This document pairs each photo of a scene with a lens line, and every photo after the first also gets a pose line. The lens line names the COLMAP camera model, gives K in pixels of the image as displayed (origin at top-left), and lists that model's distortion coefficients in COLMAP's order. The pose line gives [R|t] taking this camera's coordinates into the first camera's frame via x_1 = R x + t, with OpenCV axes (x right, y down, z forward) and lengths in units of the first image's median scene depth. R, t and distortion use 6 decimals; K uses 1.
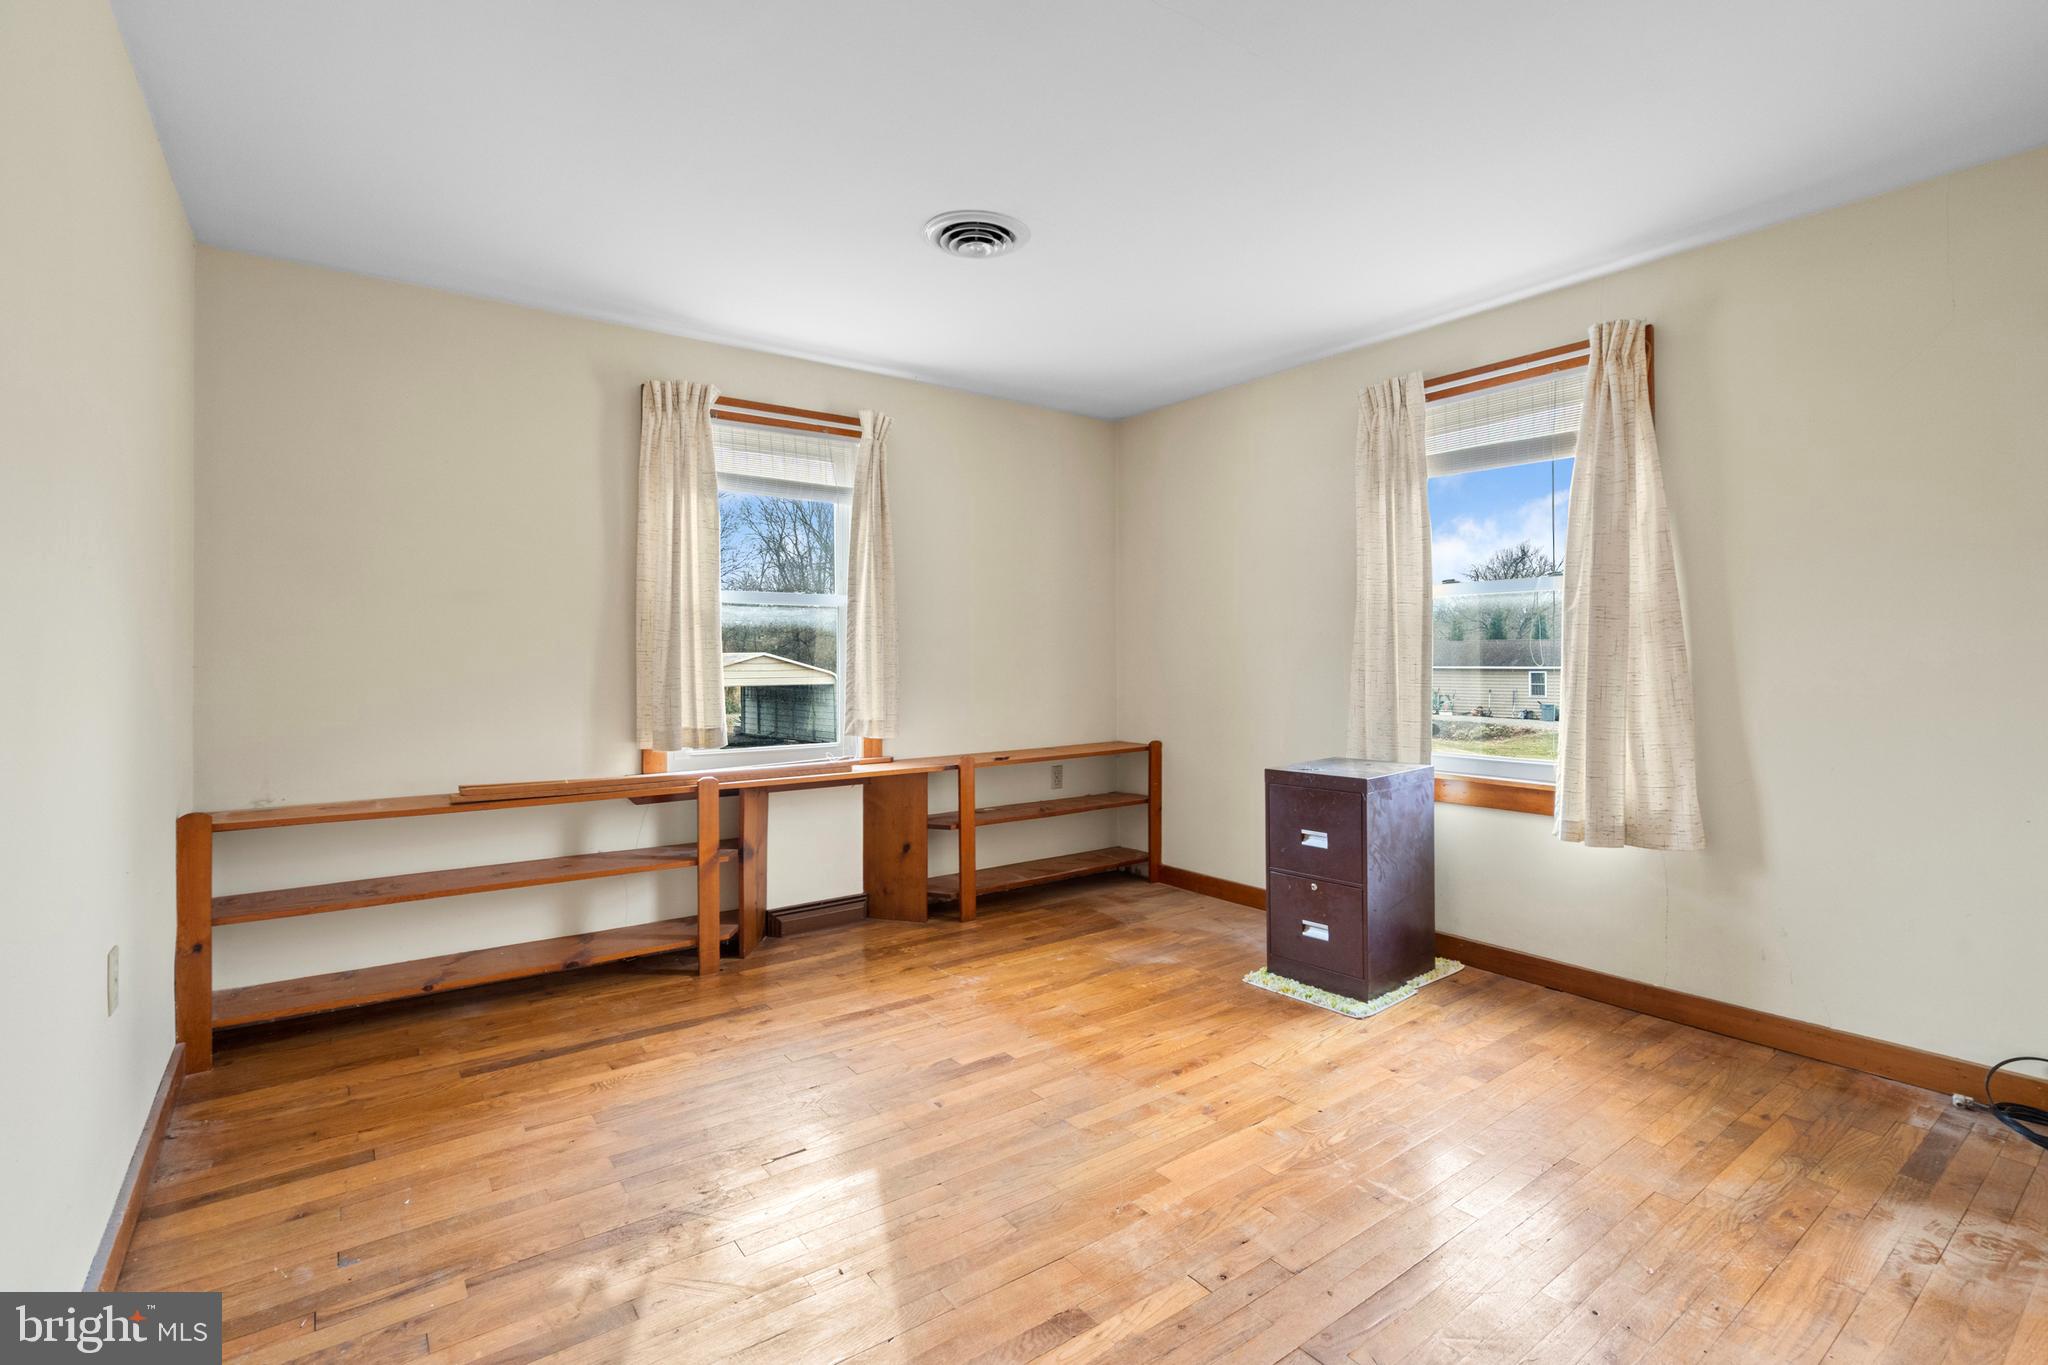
lens RADIAL K [[940.8, 0, 1024.3], [0, 940.8, 664.4], [0, 0, 1]] dist [-0.005663, 0.000262]
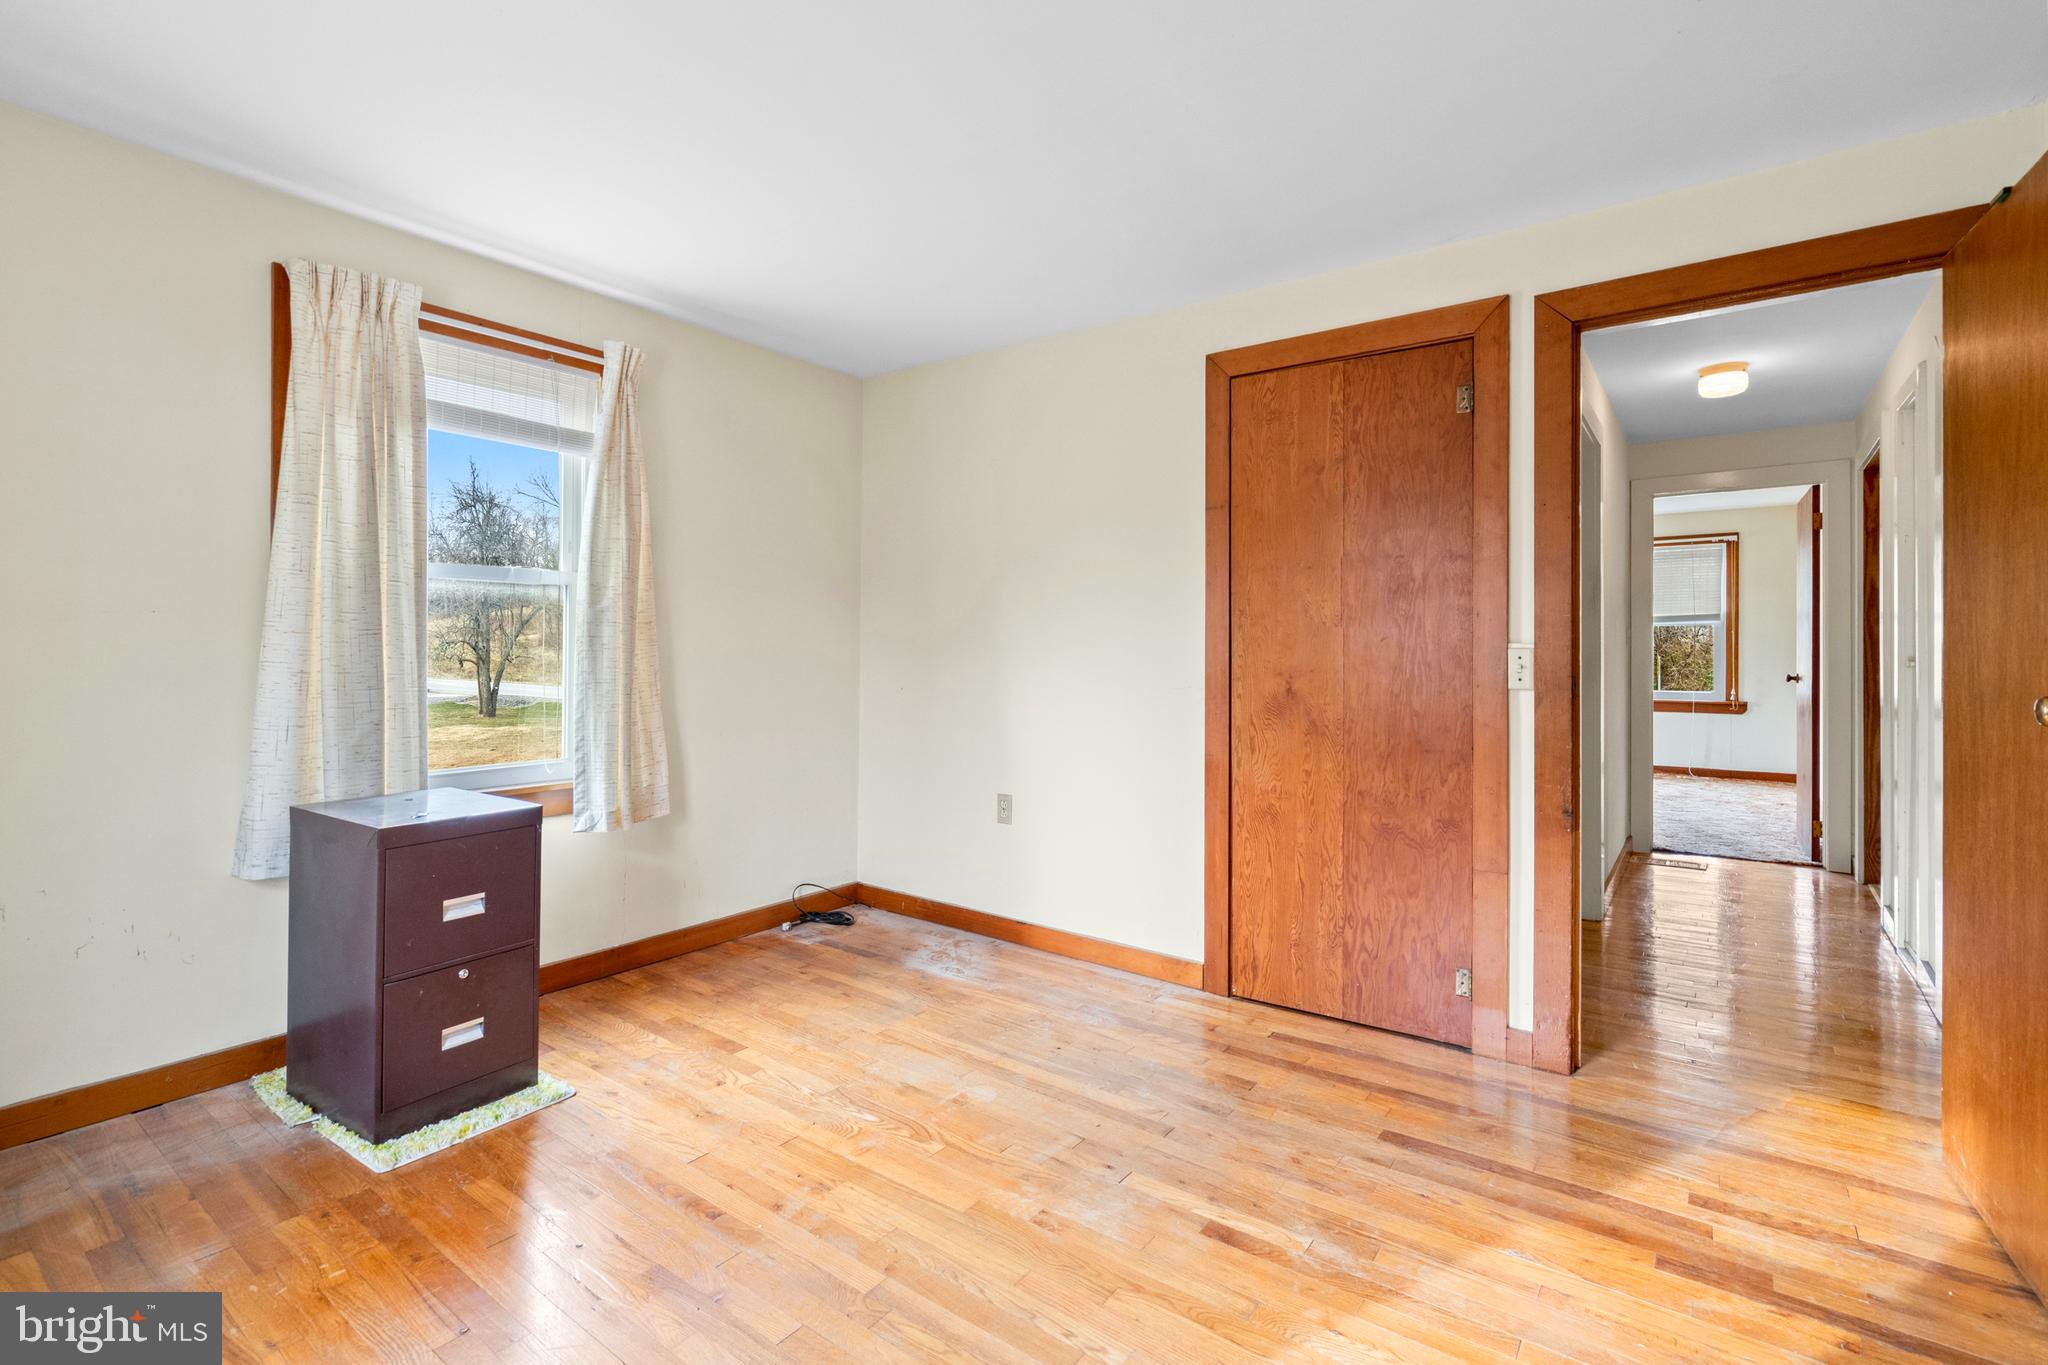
lens RADIAL K [[940.8, 0, 1021.1], [0, 940.8, 650.9], [0, 0, 1]] dist [-0.005663, 0.000262]
pose [[-0.286611, -0.004259, 0.958038, -0.638008], [0.002124, 0.999985, 0.005081, -0.017375], [-0.958045, 0.003491, -0.286597, 1.009247]]
